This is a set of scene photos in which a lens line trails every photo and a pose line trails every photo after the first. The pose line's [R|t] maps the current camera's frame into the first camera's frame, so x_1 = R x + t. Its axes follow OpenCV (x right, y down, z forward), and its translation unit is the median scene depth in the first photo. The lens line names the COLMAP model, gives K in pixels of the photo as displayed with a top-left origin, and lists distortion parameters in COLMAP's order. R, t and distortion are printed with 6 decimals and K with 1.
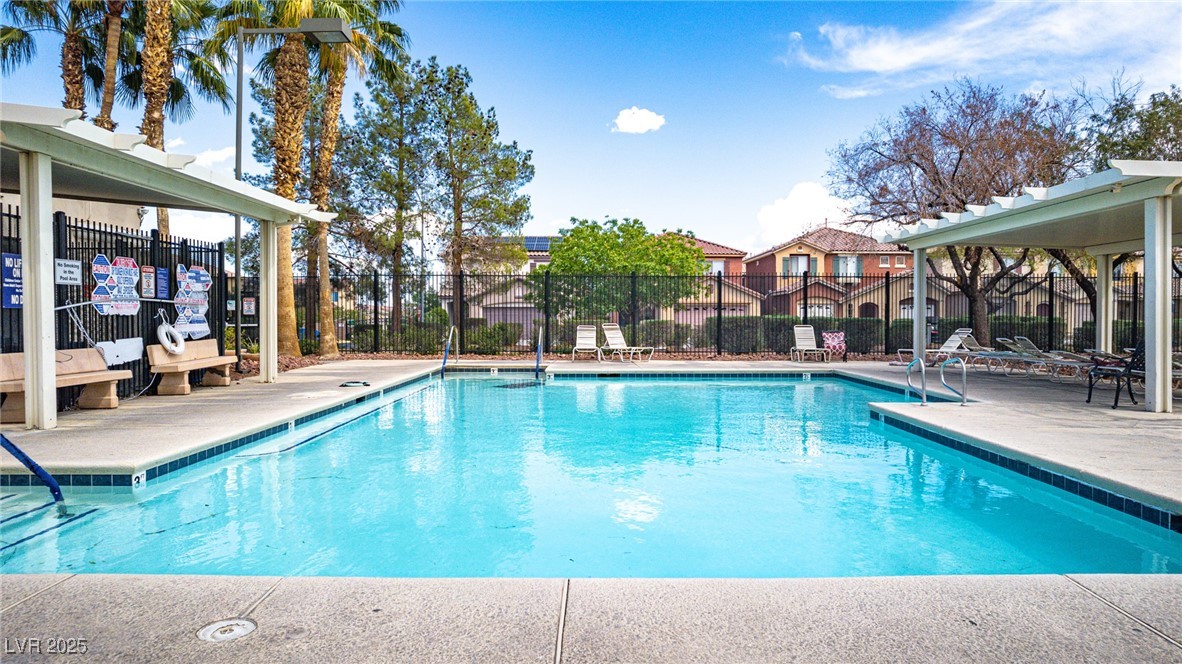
lens RADIAL K [[758.0, 0, 591.6], [0, 758.0, 331.1], [0, 0, 1]] dist [-0.077982, 0.068320]
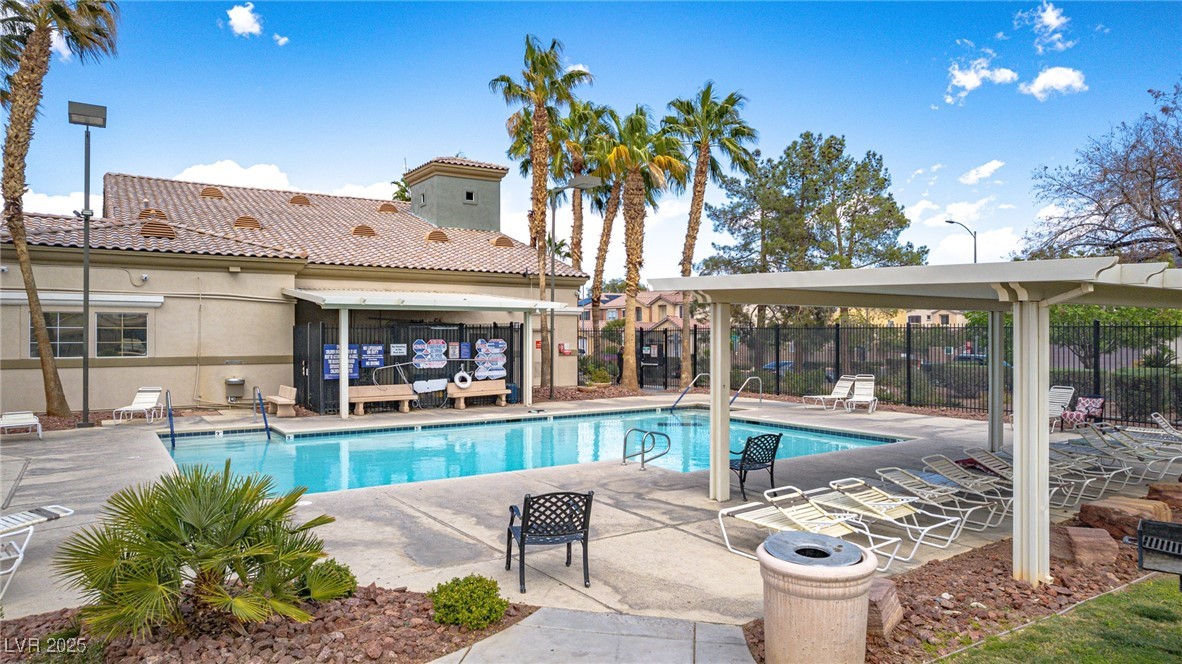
lens RADIAL K [[758.0, 0, 588.7], [0, 758.0, 331.3], [0, 0, 1]] dist [-0.077982, 0.068320]
pose [[0.568852, -0.001541, -0.822439, 1.262078], [-0.016374, 0.999779, -0.013199, -0.097832], [0.822277, 0.020975, 0.568700, 0.163183]]
